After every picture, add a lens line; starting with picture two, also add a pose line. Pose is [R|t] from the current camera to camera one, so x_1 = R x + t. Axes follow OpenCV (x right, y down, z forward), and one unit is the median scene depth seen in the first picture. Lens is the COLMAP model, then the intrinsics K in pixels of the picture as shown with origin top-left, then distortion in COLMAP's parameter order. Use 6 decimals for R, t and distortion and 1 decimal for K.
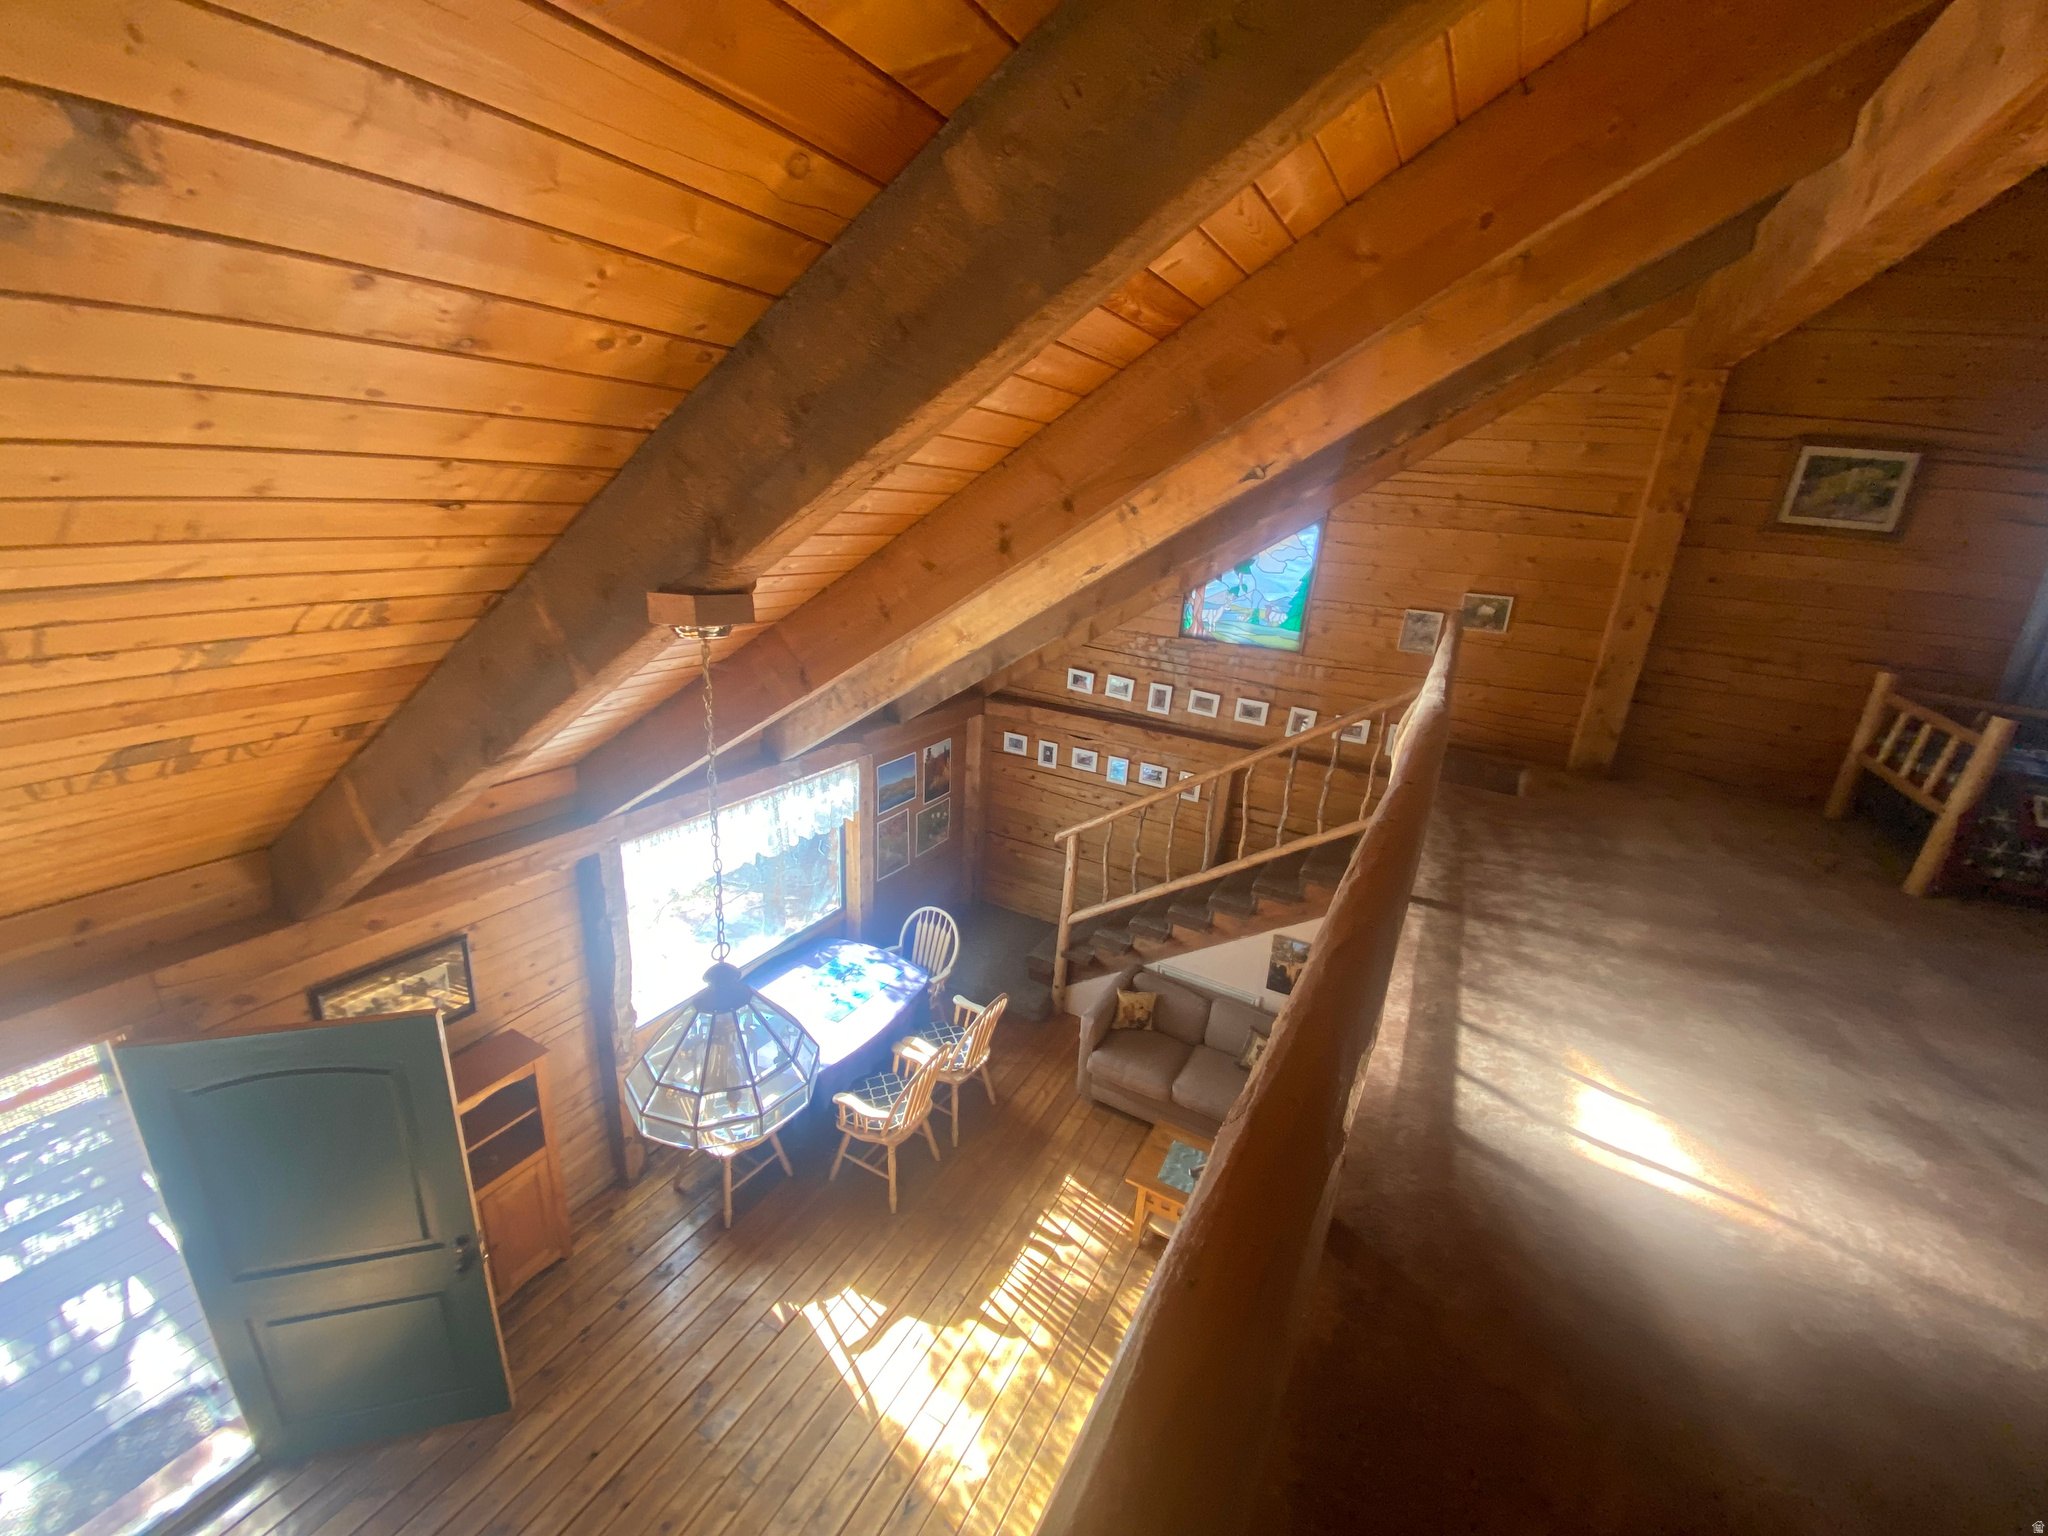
lens RADIAL K [[815.8, 0, 1044.4], [0, 815.8, 775.4], [0, 0, 1]] dist [0.029228, -0.029630]
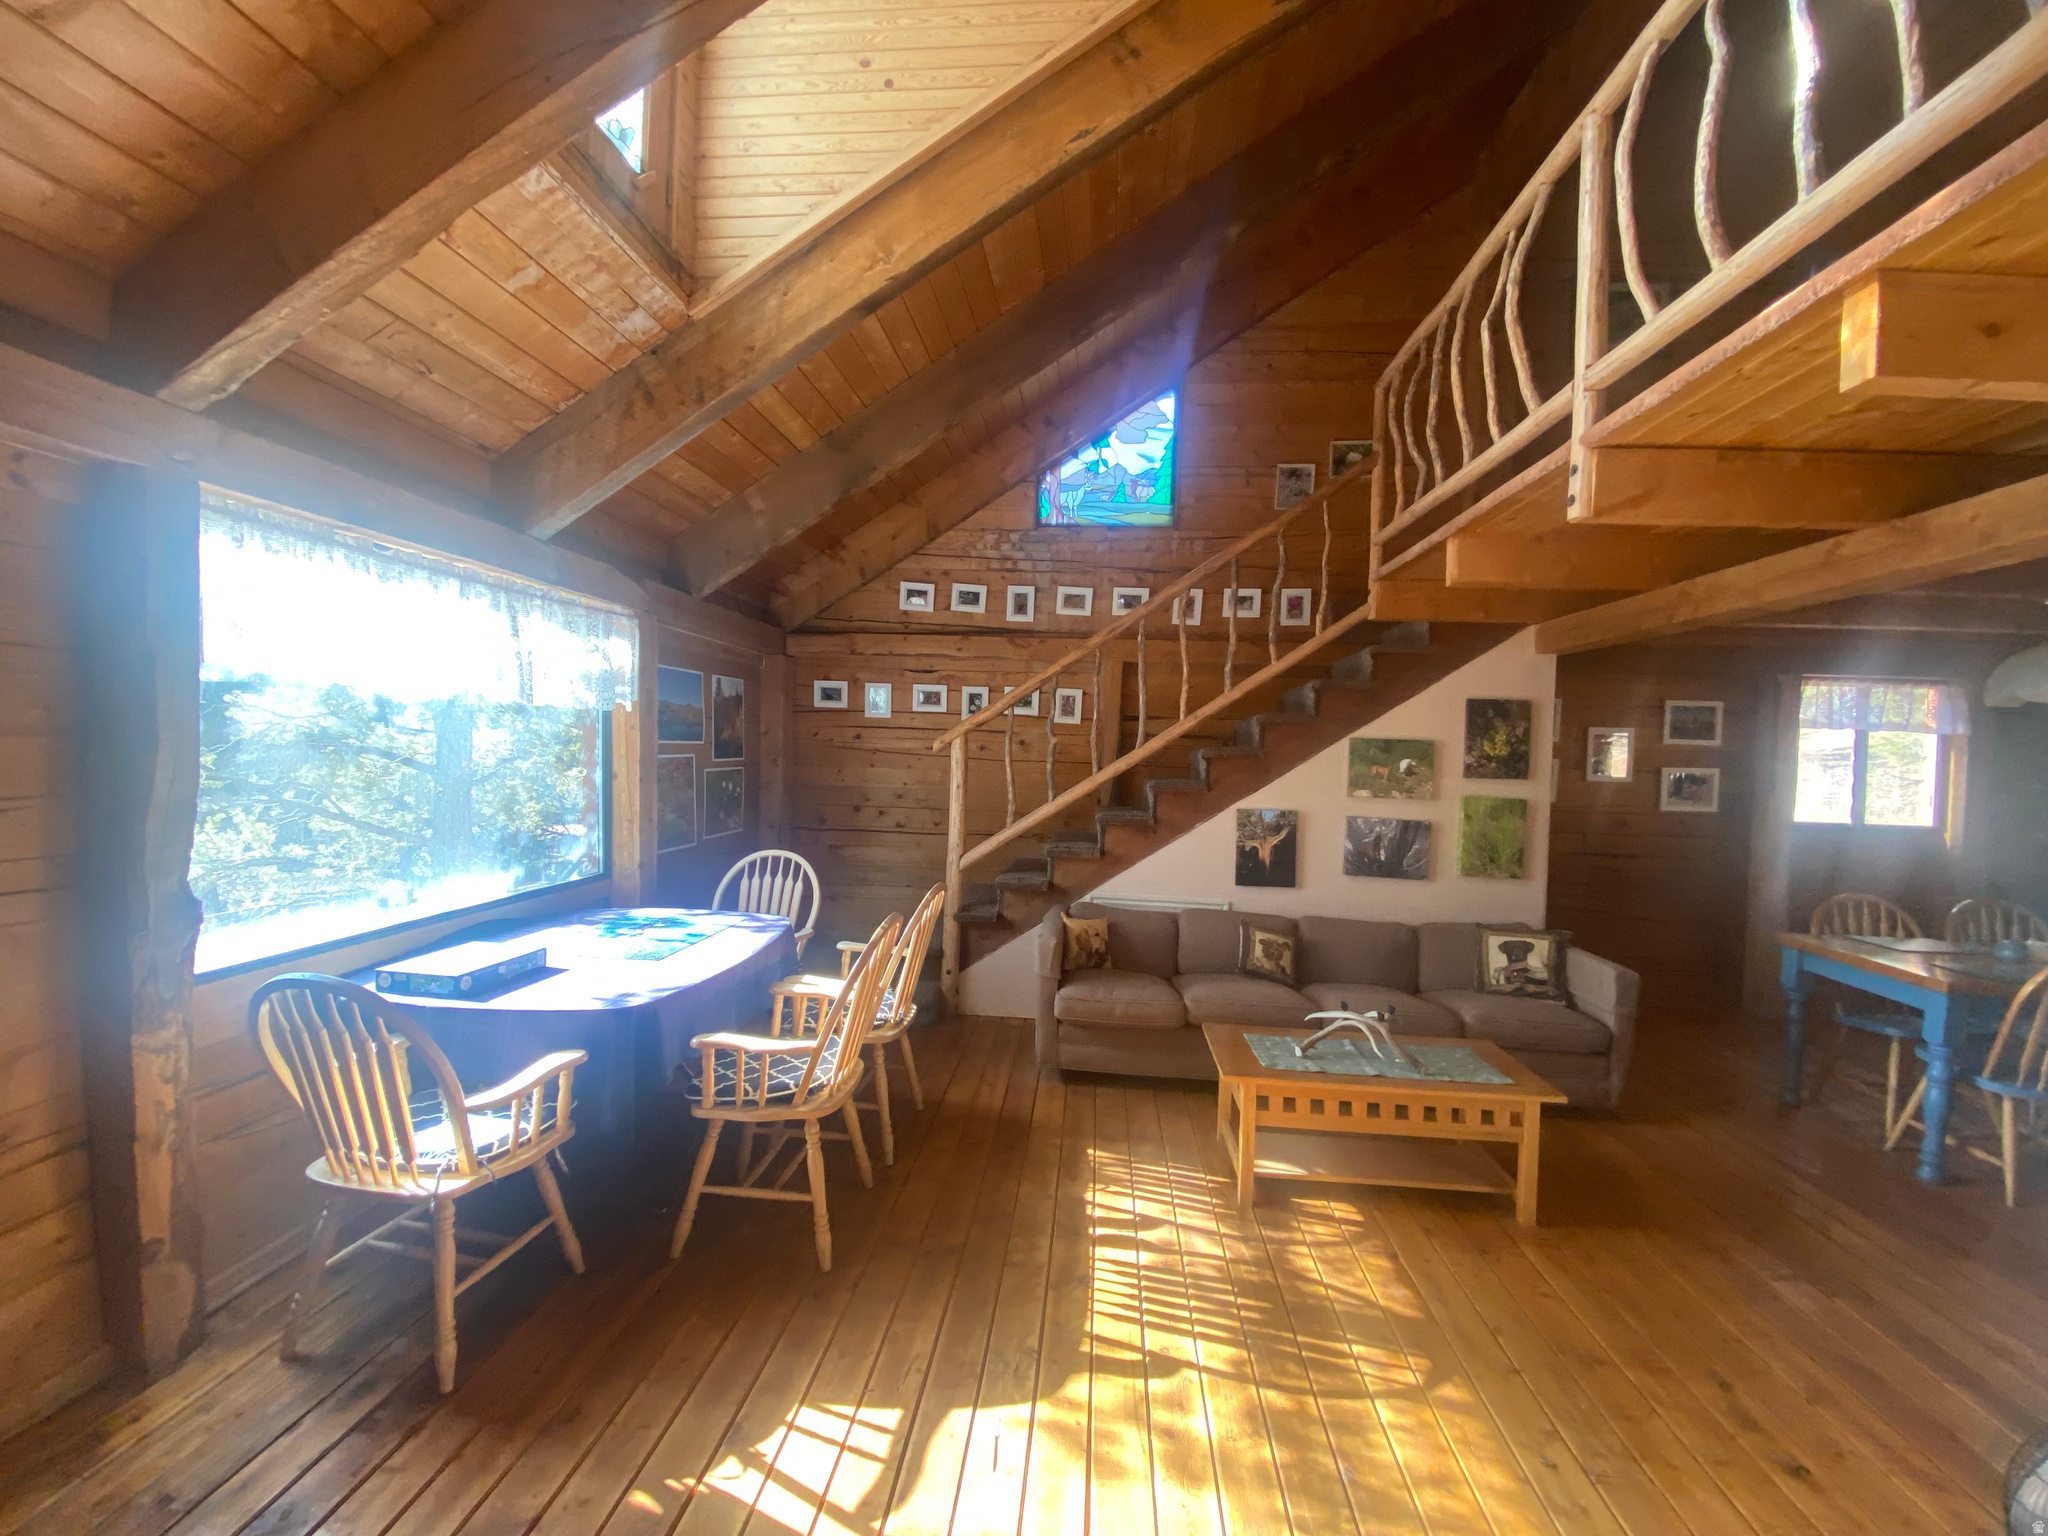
lens RADIAL K [[815.8, 0, 1044.4], [0, 815.8, 775.4], [0, 0, 1]] dist [0.029228, -0.029630]
pose [[0.916095, -0.058482, 0.396674, -0.204481], [0.168245, 0.954067, -0.247892, 0.327748], [-0.363956, 0.293831, 0.883855, 0.353813]]
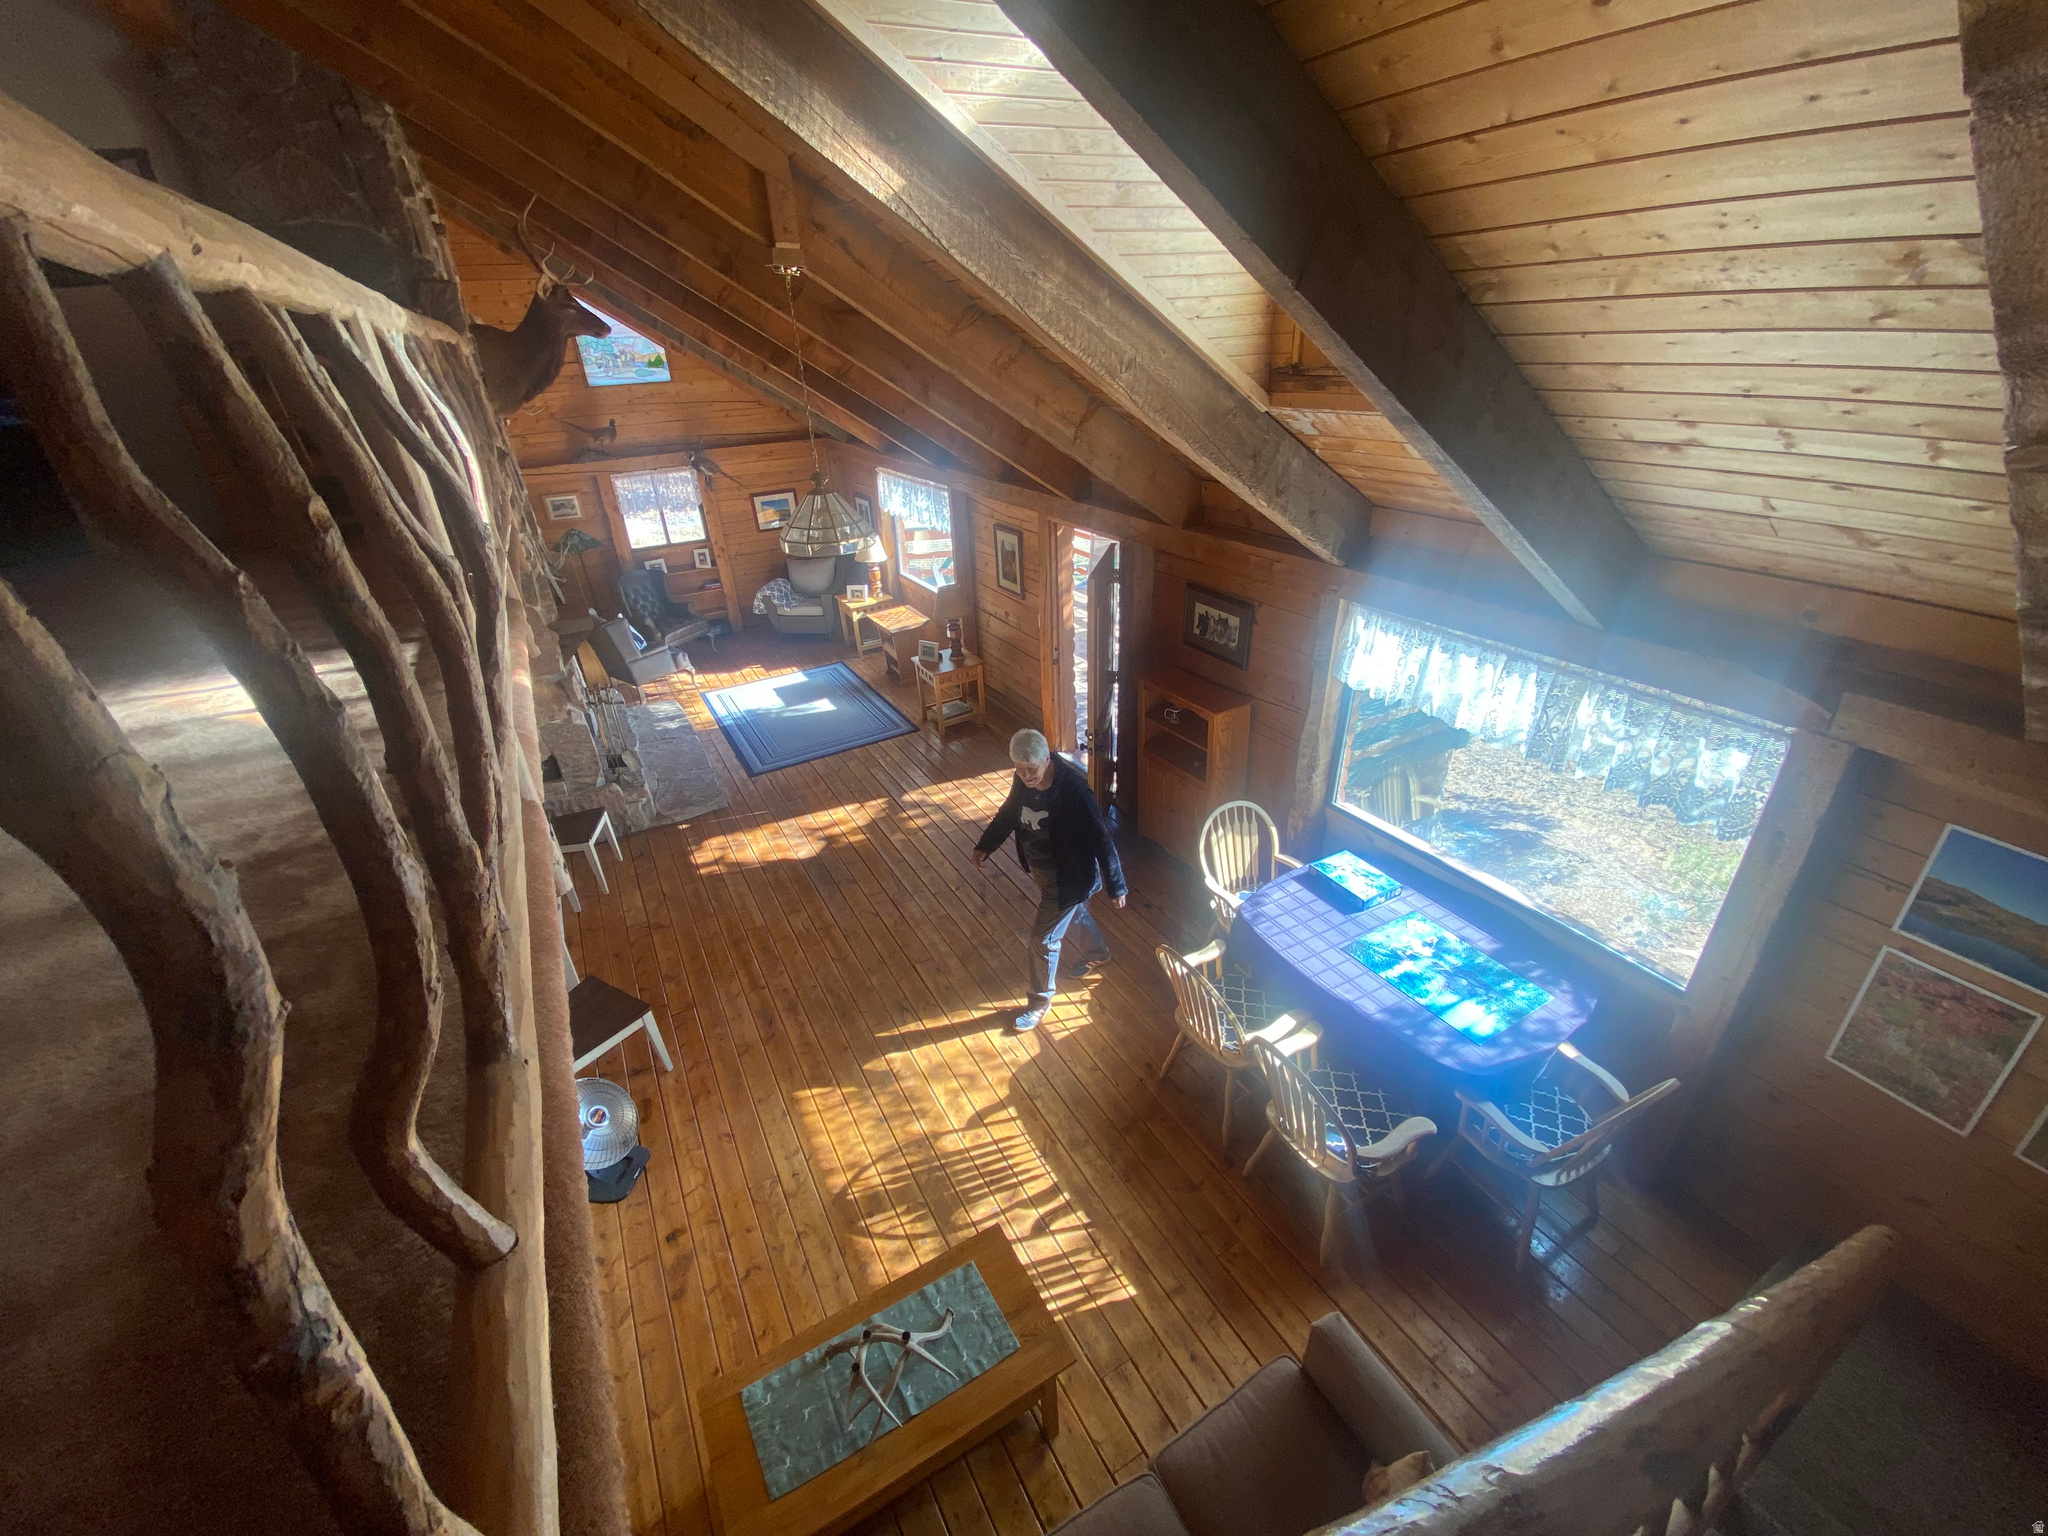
lens RADIAL K [[839.2, 0, 1024.0], [0, 839.2, 768.0], [0, 0, 1]] dist [0.015513, -0.019272]
pose [[-0.554029, 0.326942, -0.765611, 0.400900], [-0.278453, 0.793911, 0.540527, -0.148744], [0.784548, 0.512655, -0.348812, 0.859679]]
